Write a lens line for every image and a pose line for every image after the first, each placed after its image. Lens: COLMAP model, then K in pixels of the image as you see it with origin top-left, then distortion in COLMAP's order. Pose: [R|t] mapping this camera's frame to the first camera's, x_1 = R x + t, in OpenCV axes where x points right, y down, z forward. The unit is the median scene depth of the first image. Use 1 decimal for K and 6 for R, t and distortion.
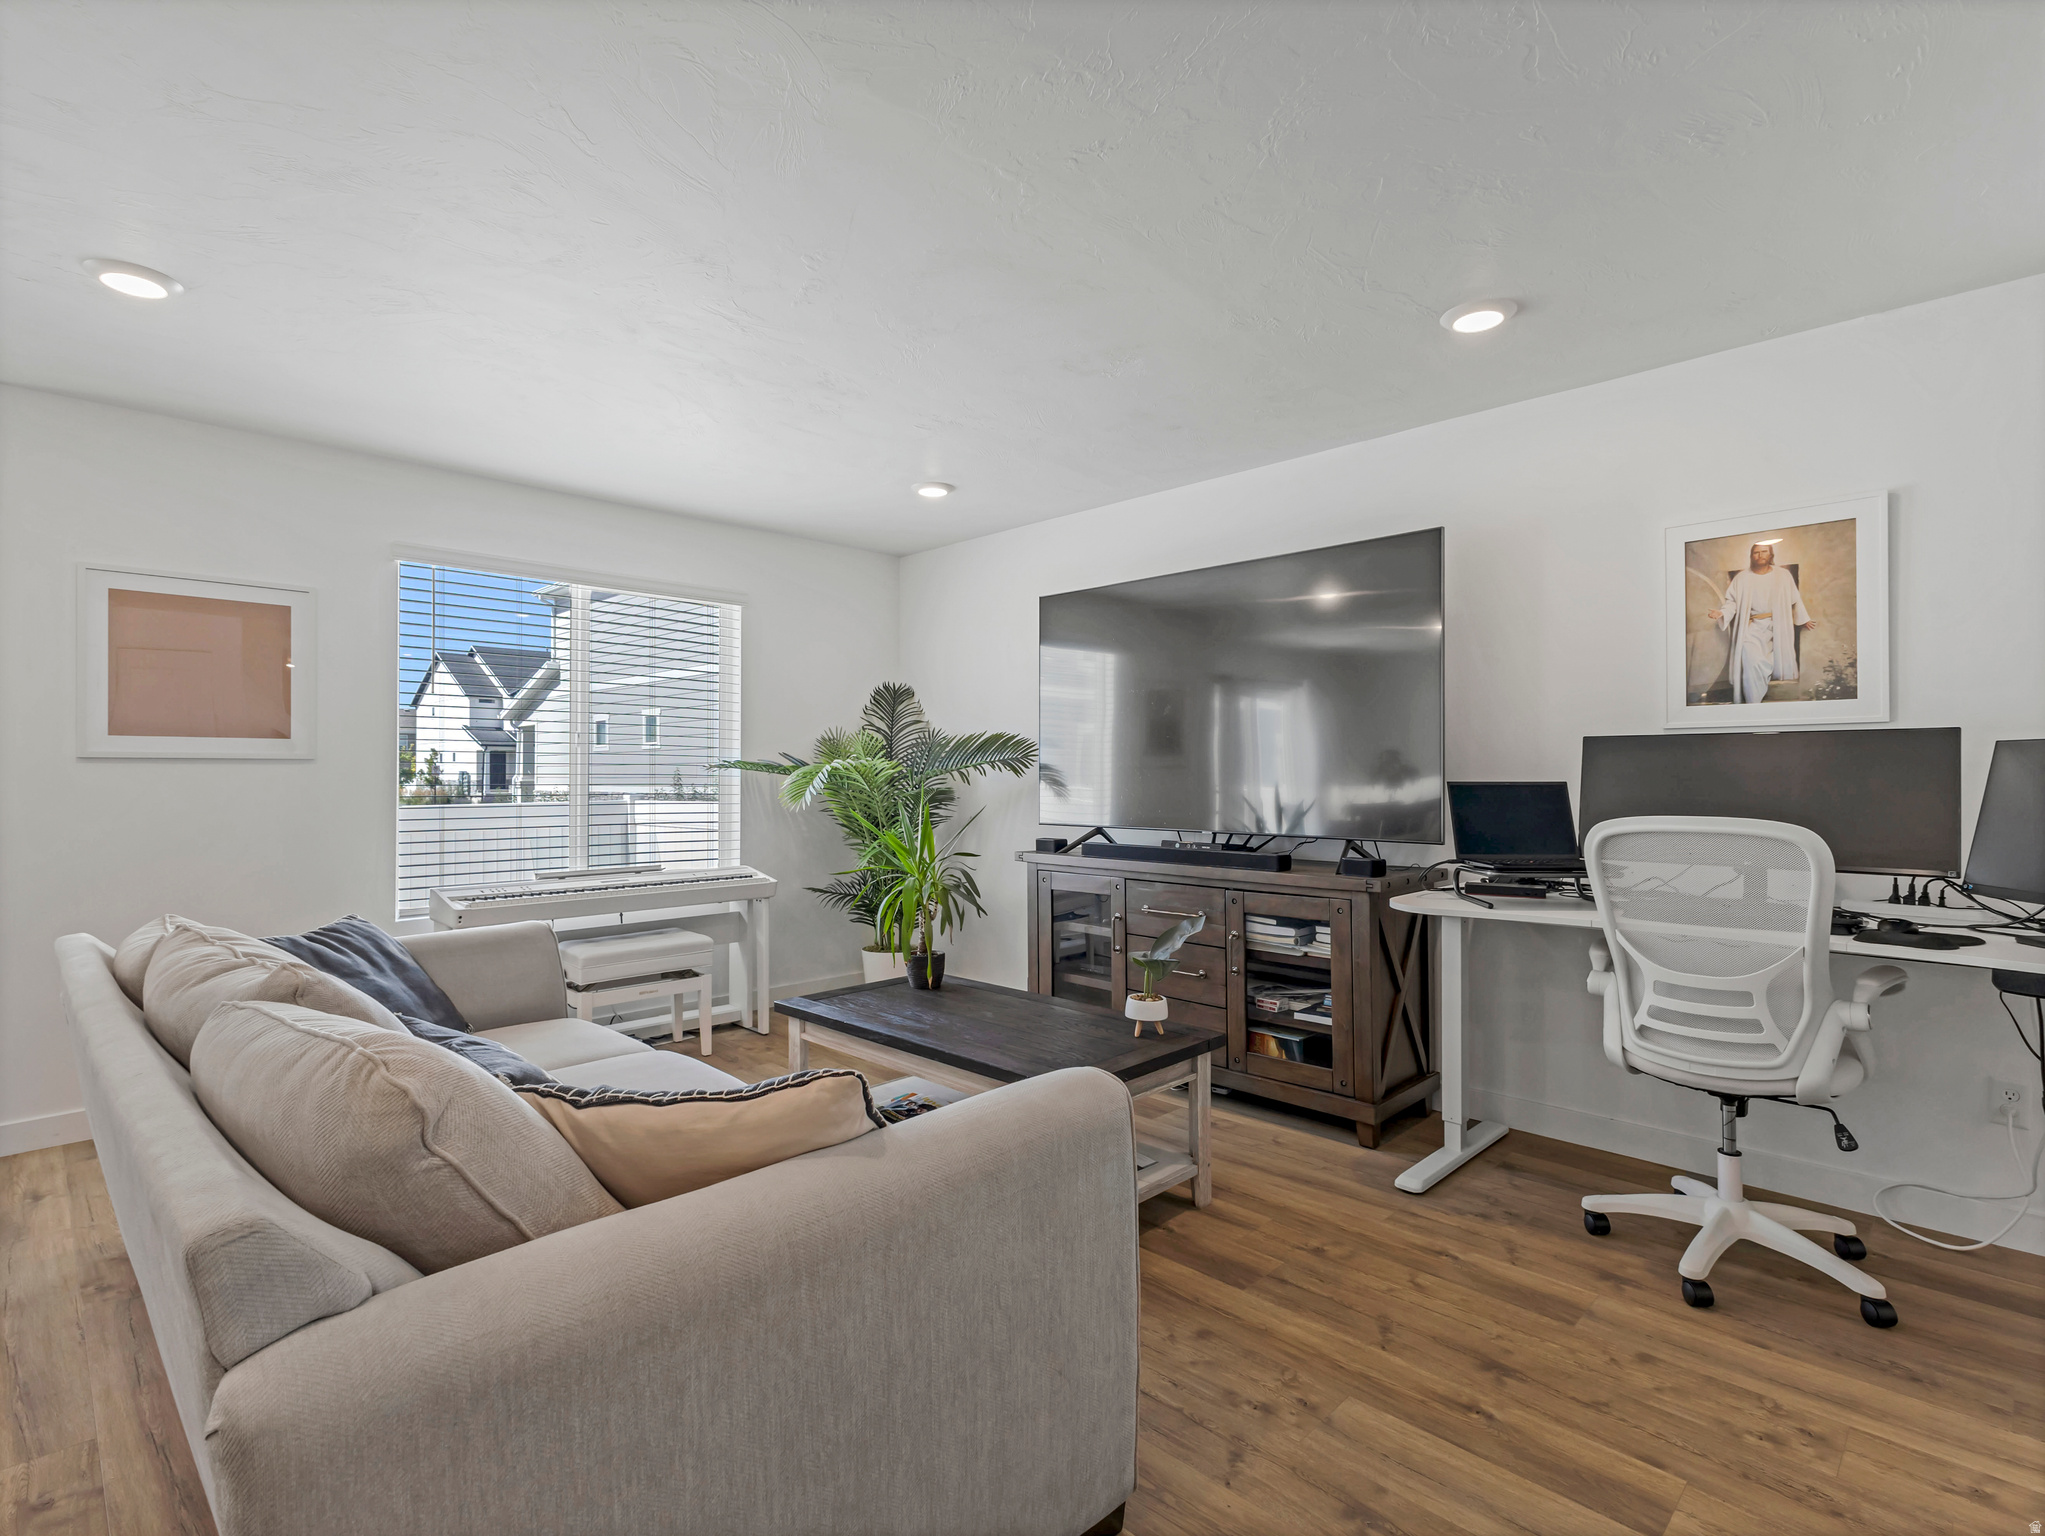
lens RADIAL K [[1006.0, 0, 1023.9], [0, 1006.0, 764.5], [0, 0, 1]] dist [0.004031, 0.001097]
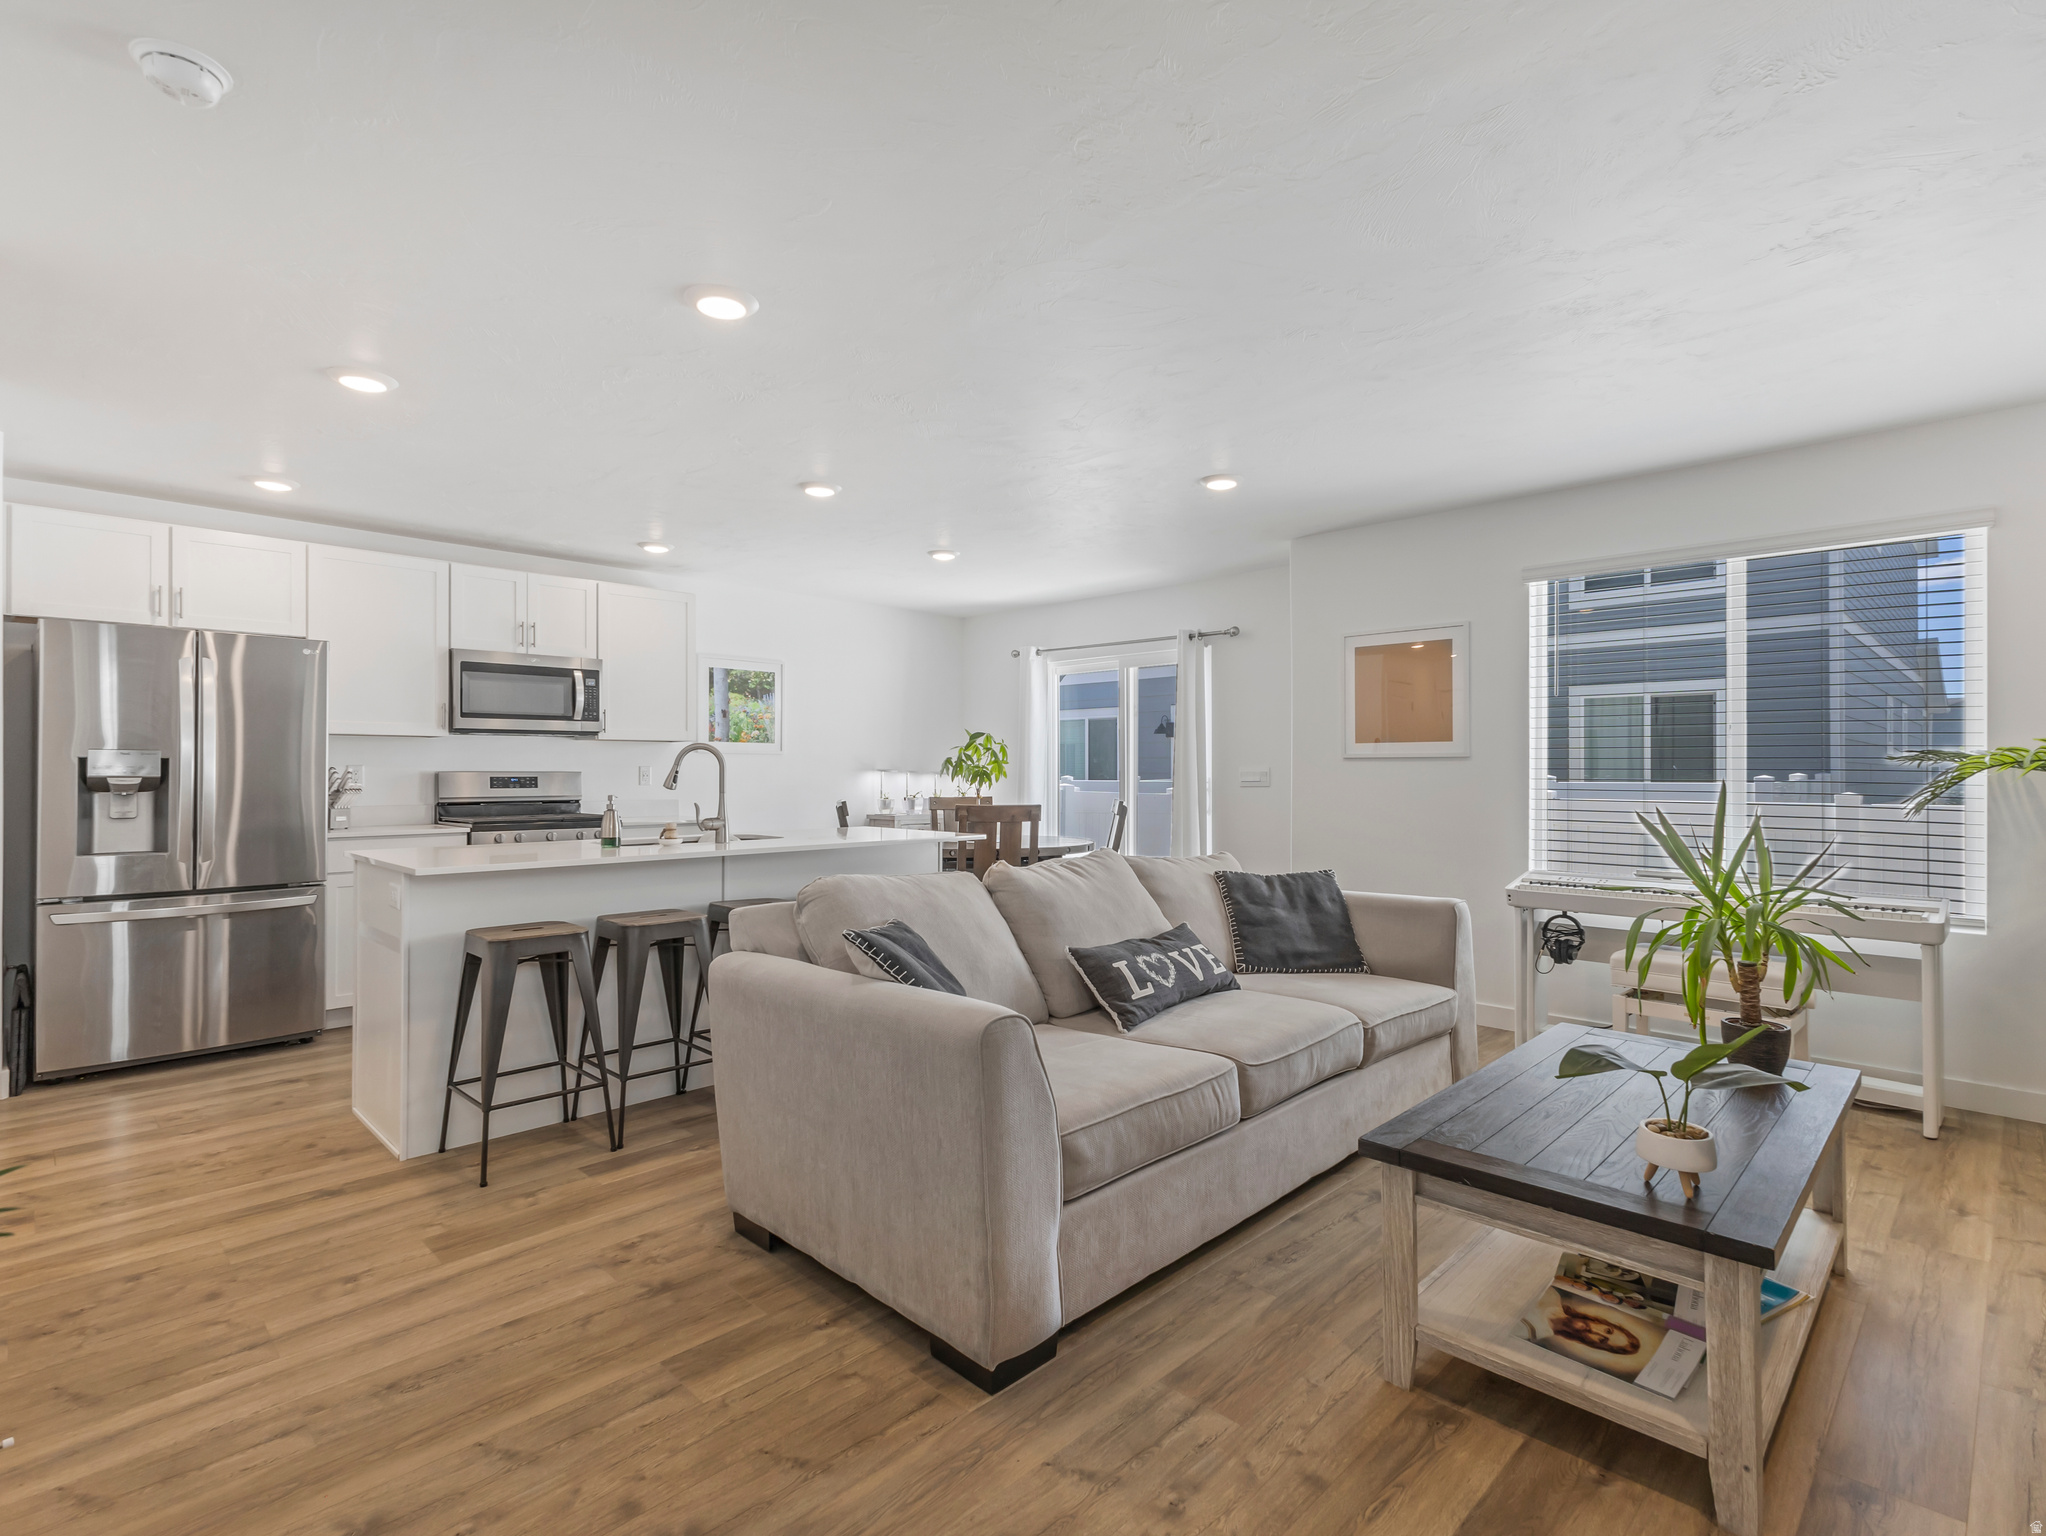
lens RADIAL K [[1006.5, 0, 1017.7], [0, 1006.5, 758.2], [0, 0, 1]] dist [0.004031, 0.001097]
pose [[-0.008404, -0.007400, -0.999937, 0.858646], [0.010094, 0.999921, -0.007485, 0.000525], [0.999914, -0.010156, -0.008328, 0.684012]]
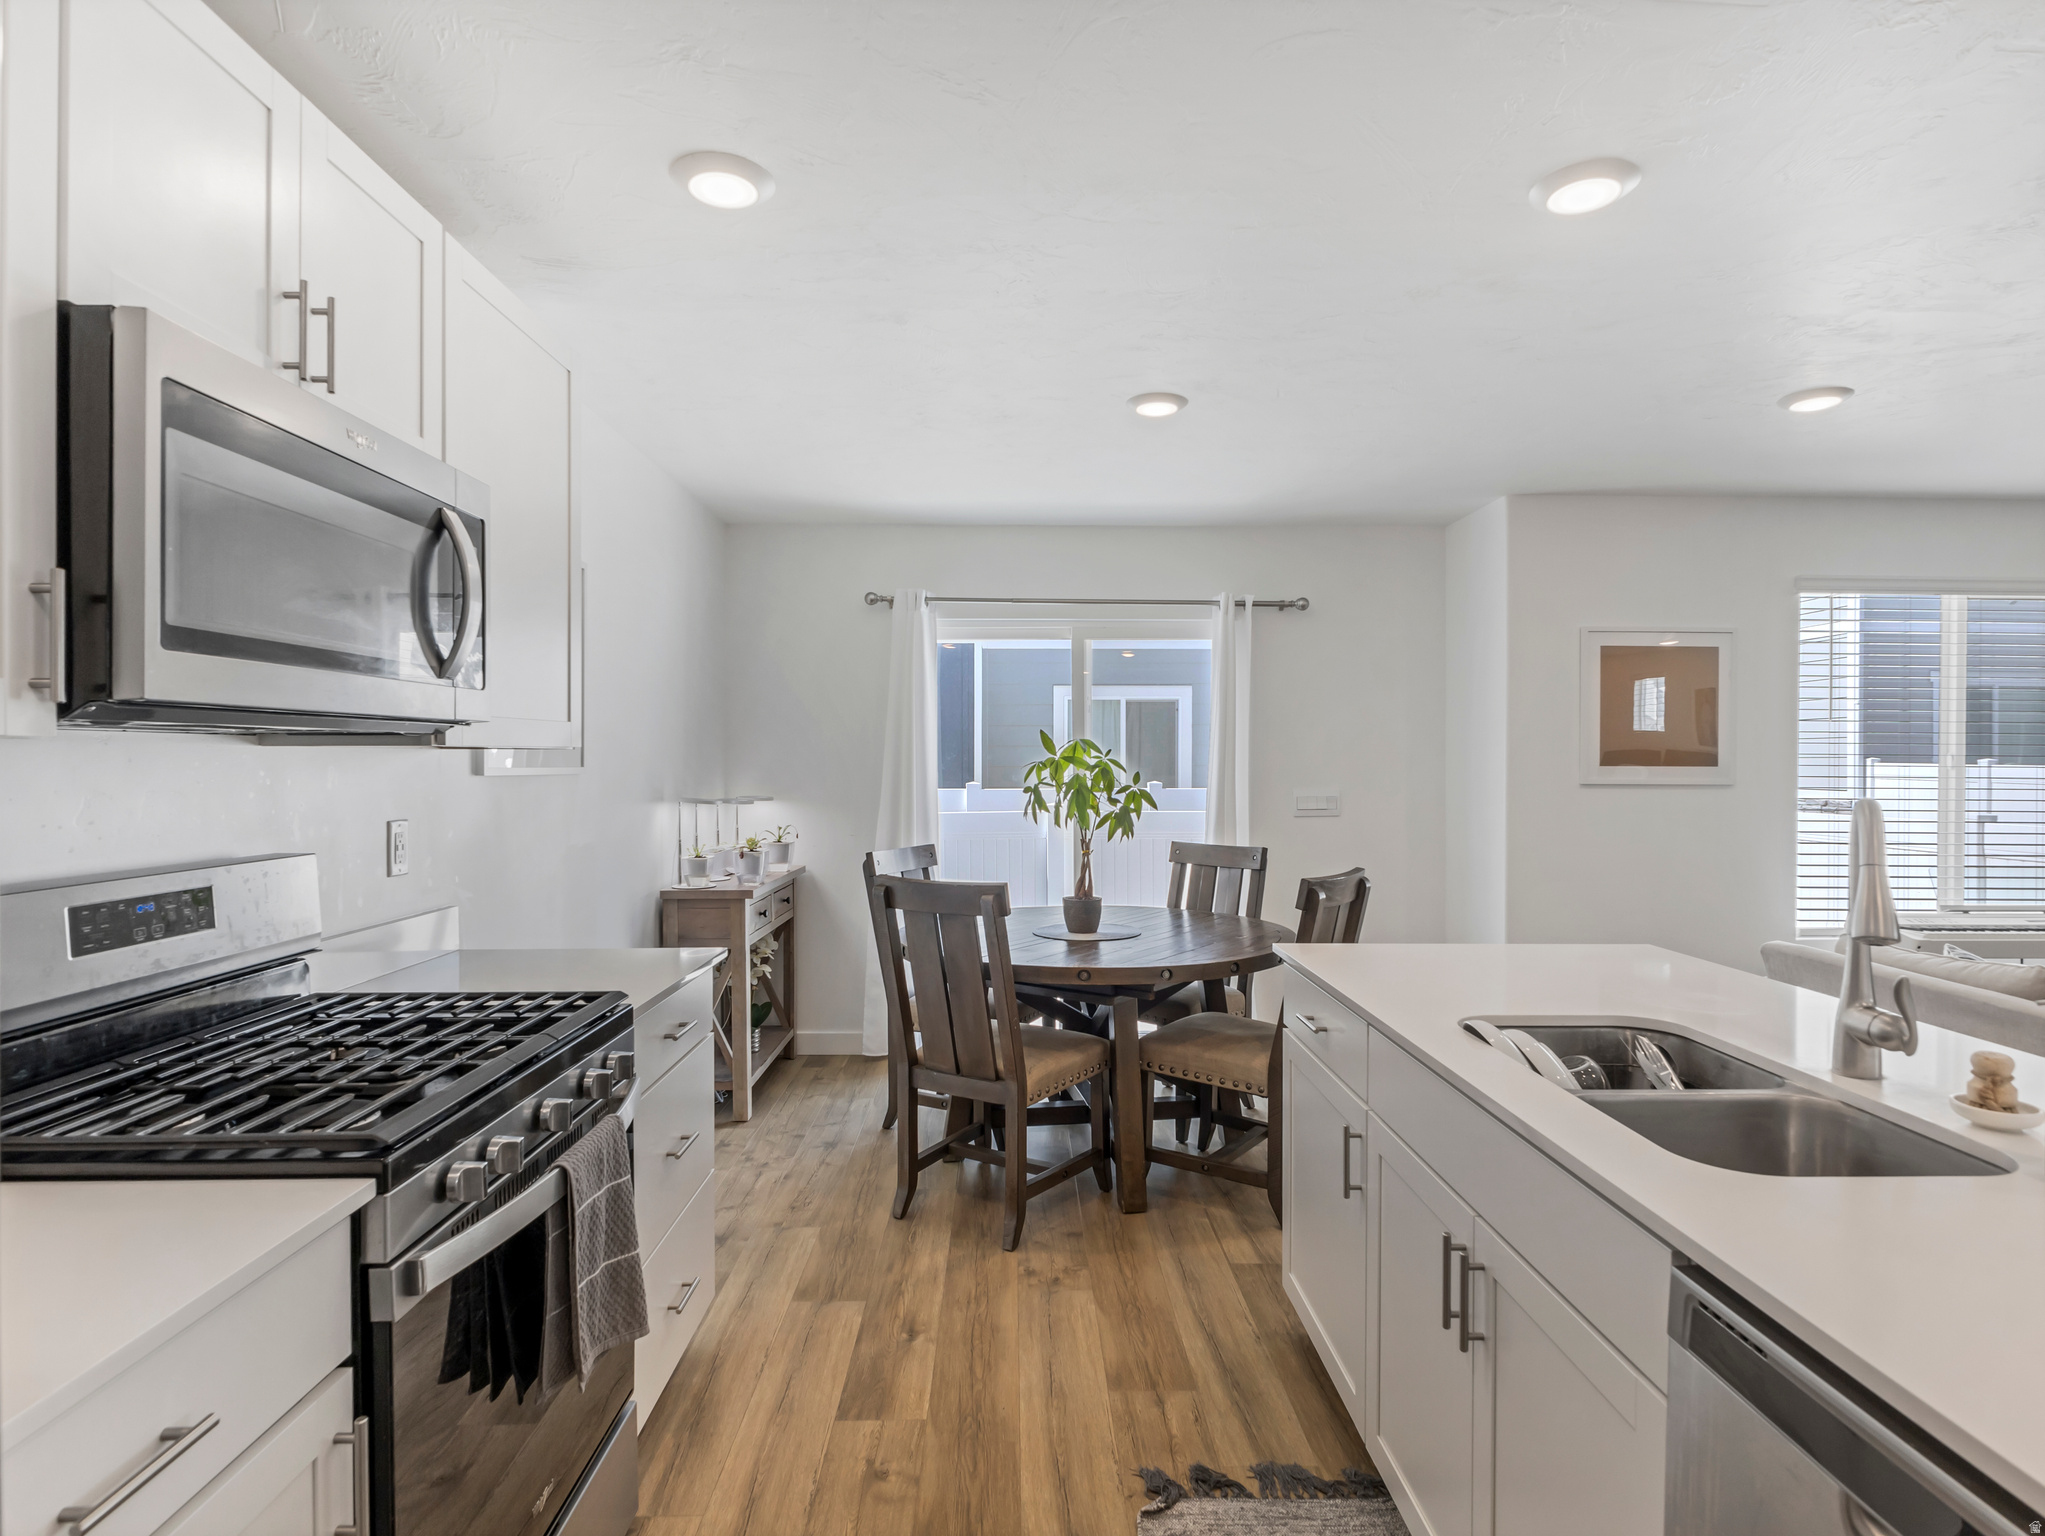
lens RADIAL K [[1091.0, 0, 1023.2], [0, 1091.0, 761.1], [0, 0, 1]] dist [0.000852, -0.000091]
pose [[0.712834, 0.006677, -0.701301, -0.640931], [0.001241, 0.999941, 0.010781, -0.068145], [0.701331, -0.008555, 0.712784, -0.574575]]
